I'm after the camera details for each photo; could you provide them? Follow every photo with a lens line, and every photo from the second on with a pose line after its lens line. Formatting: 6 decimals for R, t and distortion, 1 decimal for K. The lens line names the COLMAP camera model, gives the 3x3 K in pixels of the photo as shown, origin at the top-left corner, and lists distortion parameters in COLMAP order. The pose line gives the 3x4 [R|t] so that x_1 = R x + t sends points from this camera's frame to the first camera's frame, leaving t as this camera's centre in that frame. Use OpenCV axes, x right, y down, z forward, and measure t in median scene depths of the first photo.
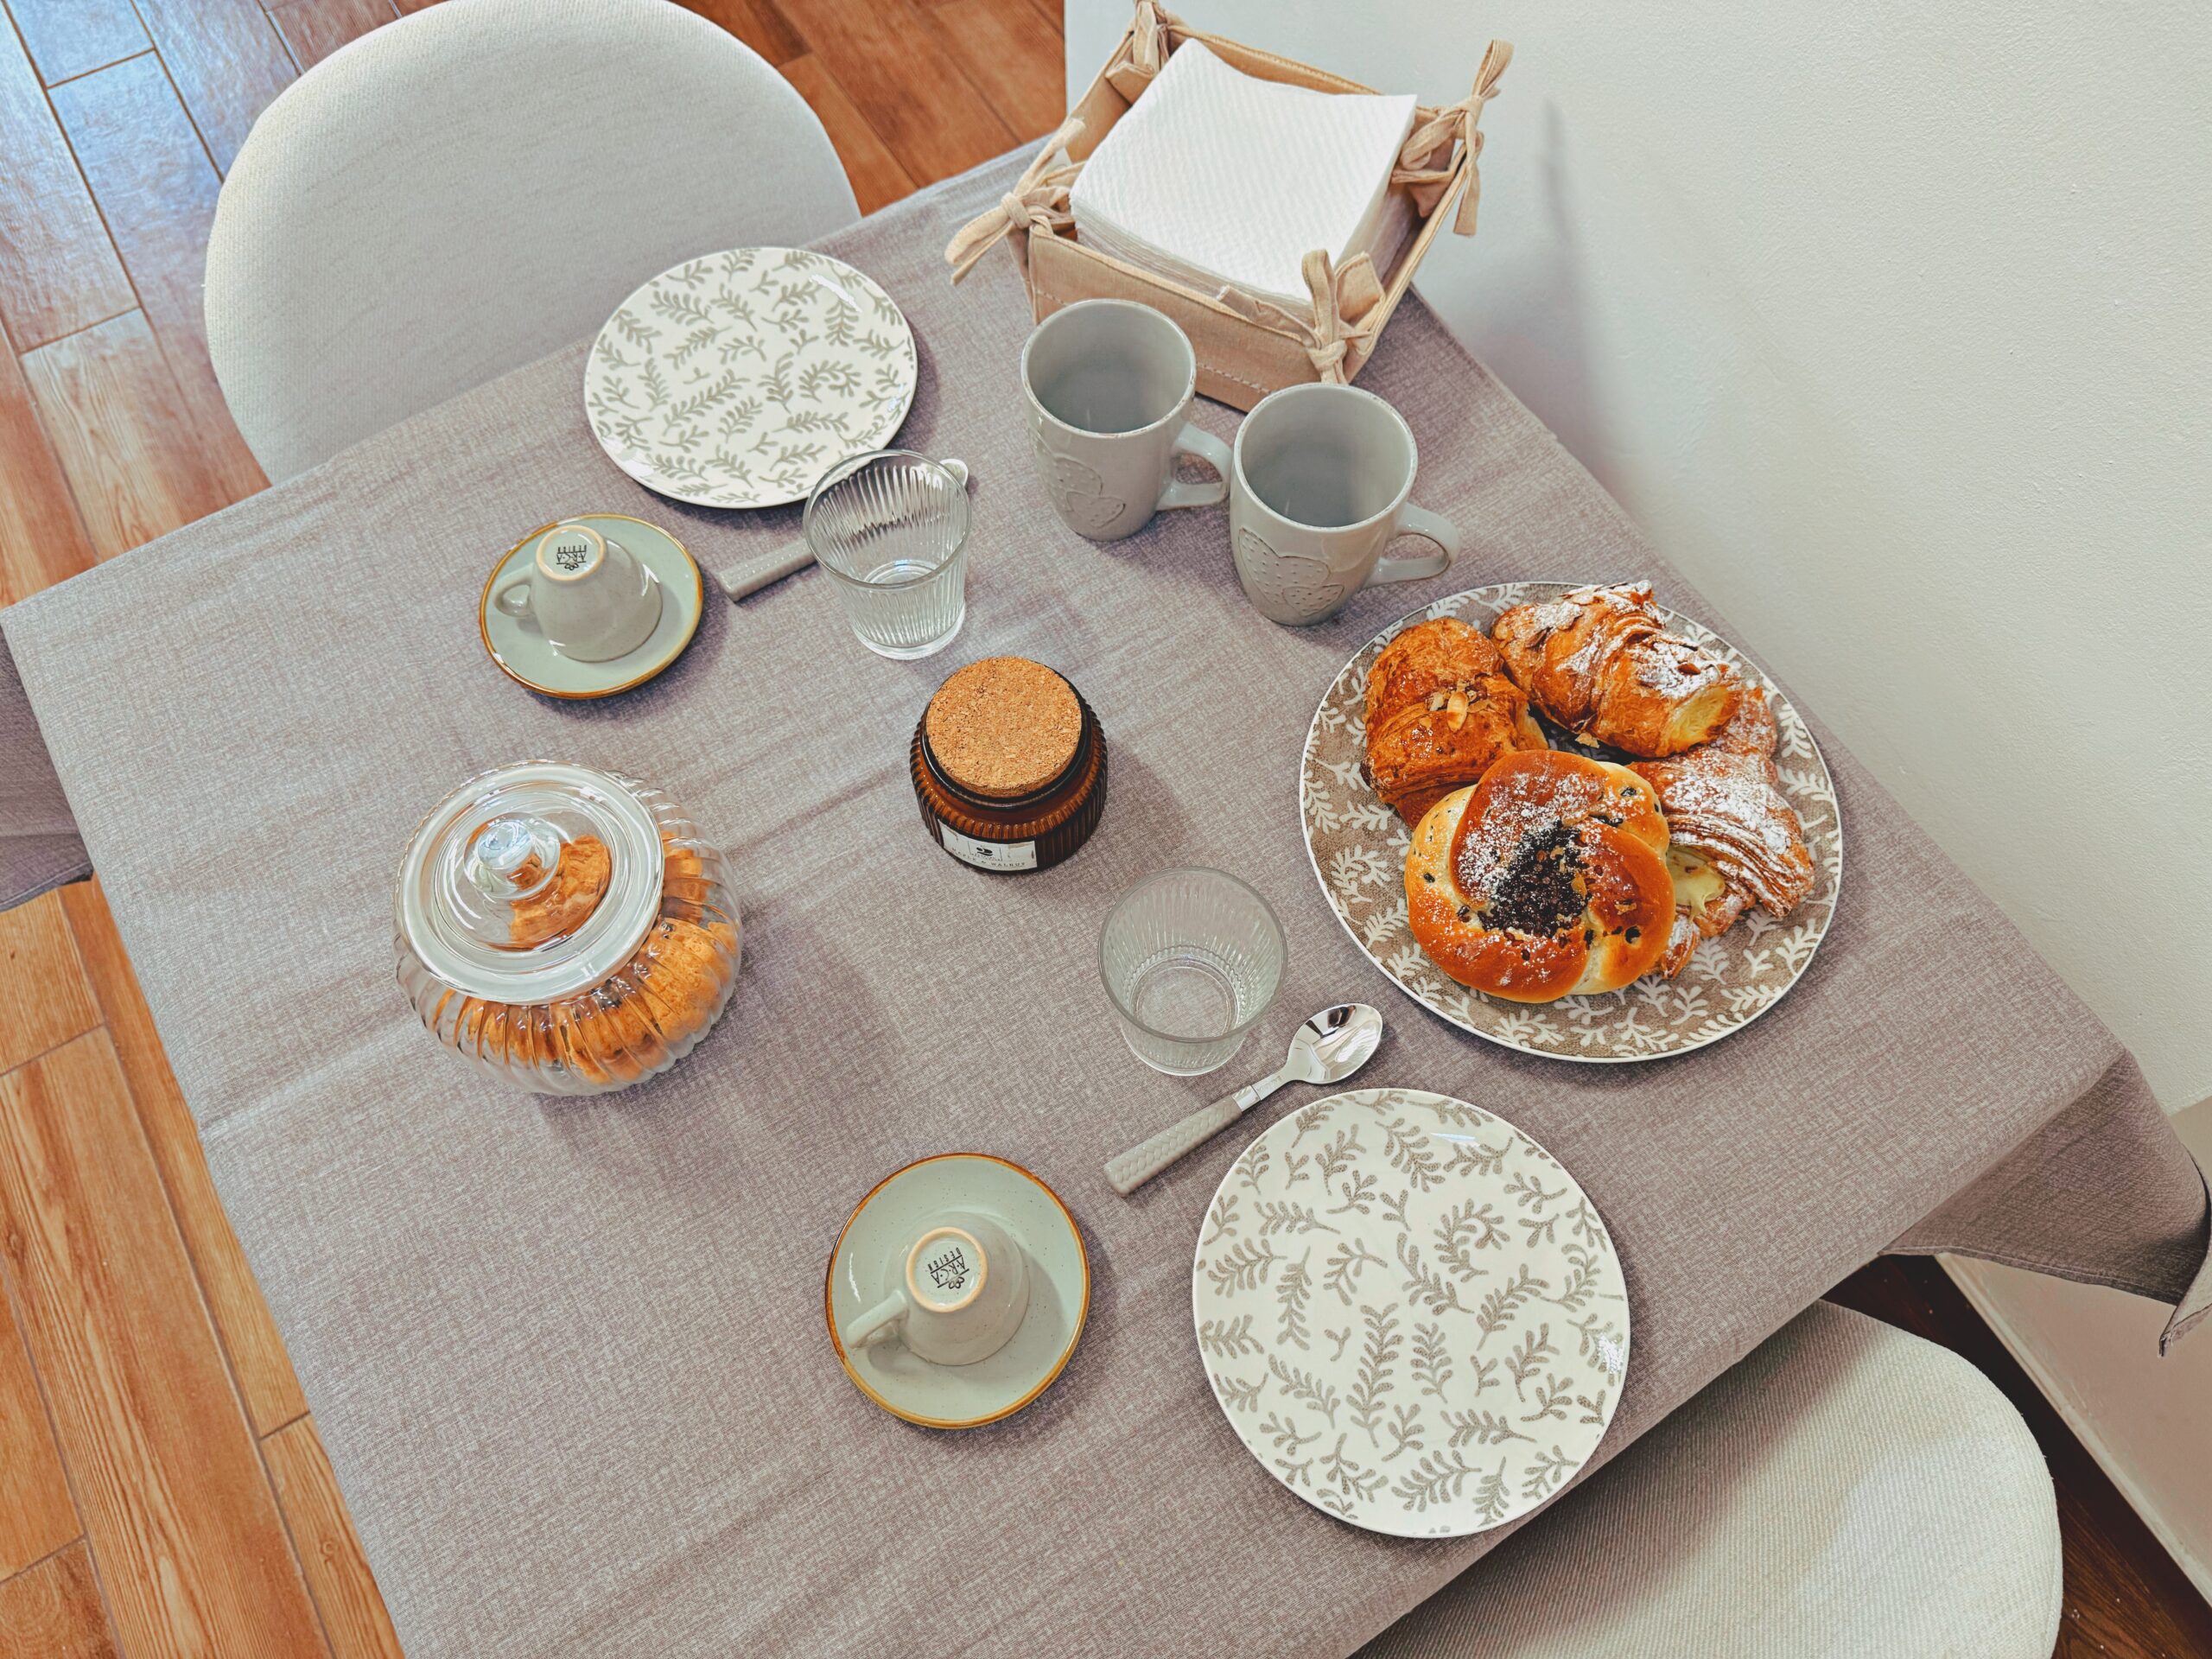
lens RADIAL K [[1583.6, 0, 1105.5], [0, 1583.6, 821.4], [0, 0, 1]] dist [0.062981, -0.059708]
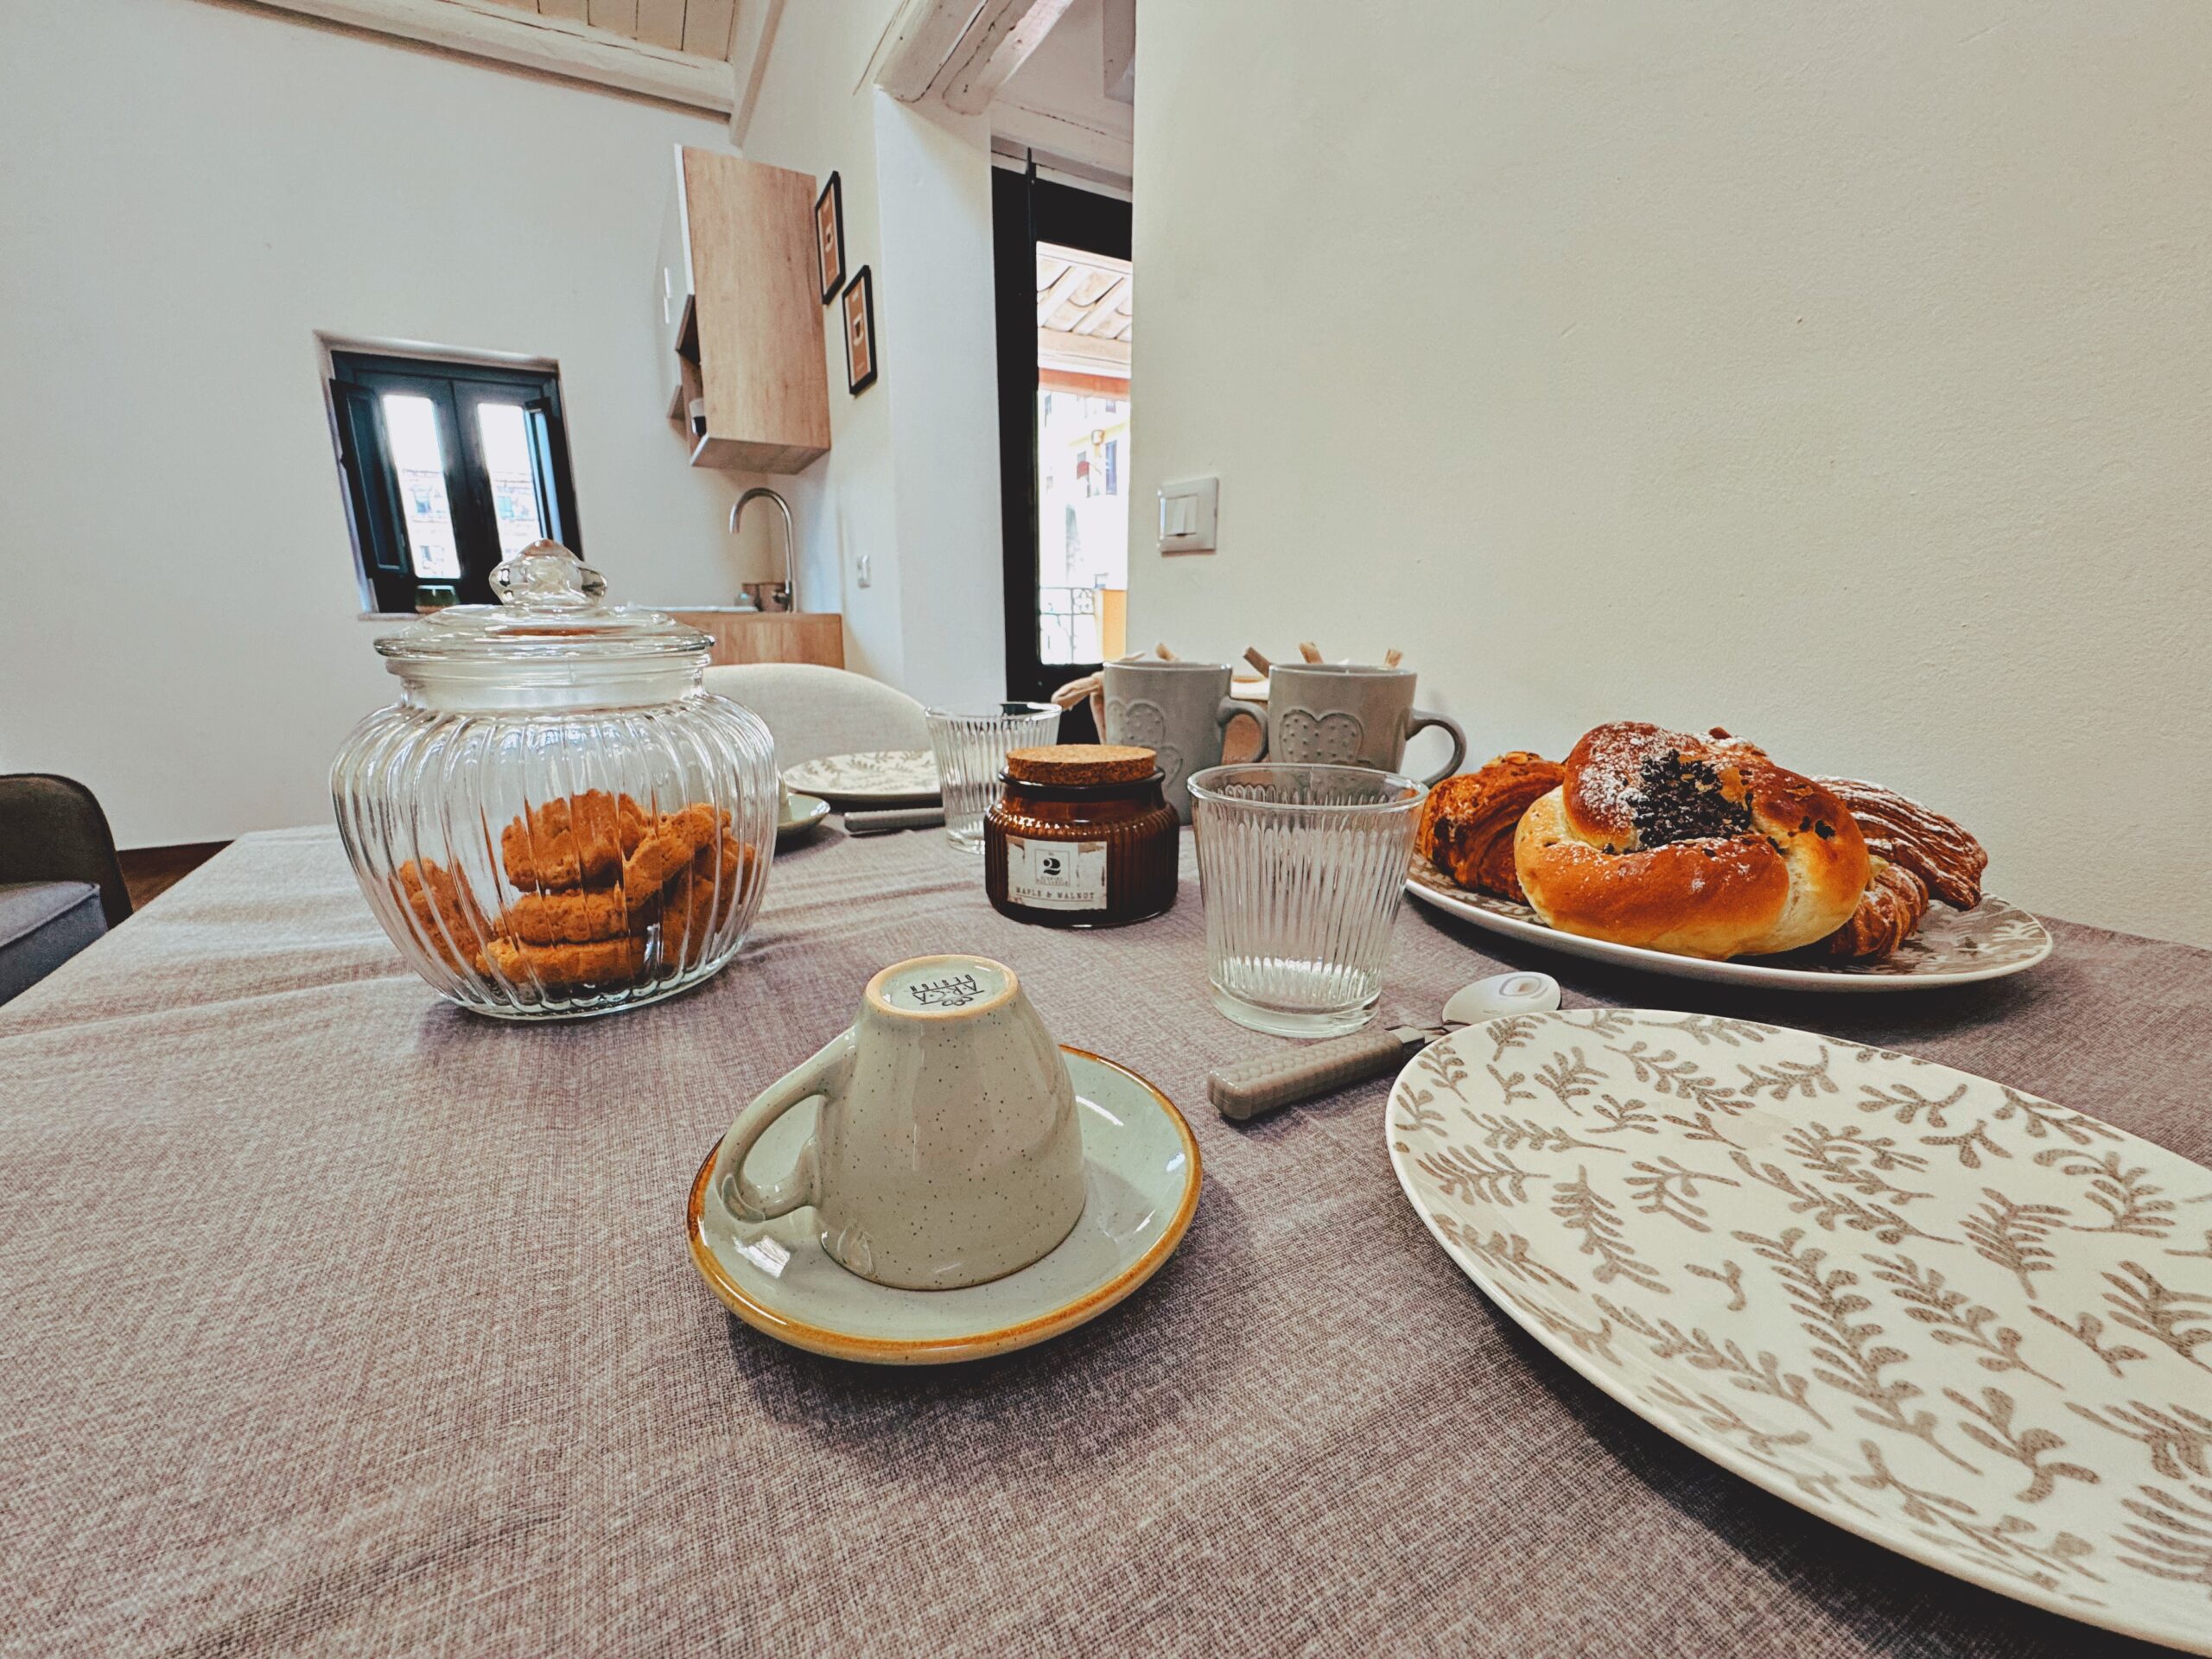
lens RADIAL K [[888.9, 0, 1107.2], [0, 888.9, 830.0], [0, 0, 1]] dist [-0.006412, 0.001329]
pose [[0.999634, 0.007512, -0.025999, -0.034127], [-0.024960, 0.627241, -0.778425, 0.449334], [0.010460, 0.778789, 0.627199, 0.717802]]
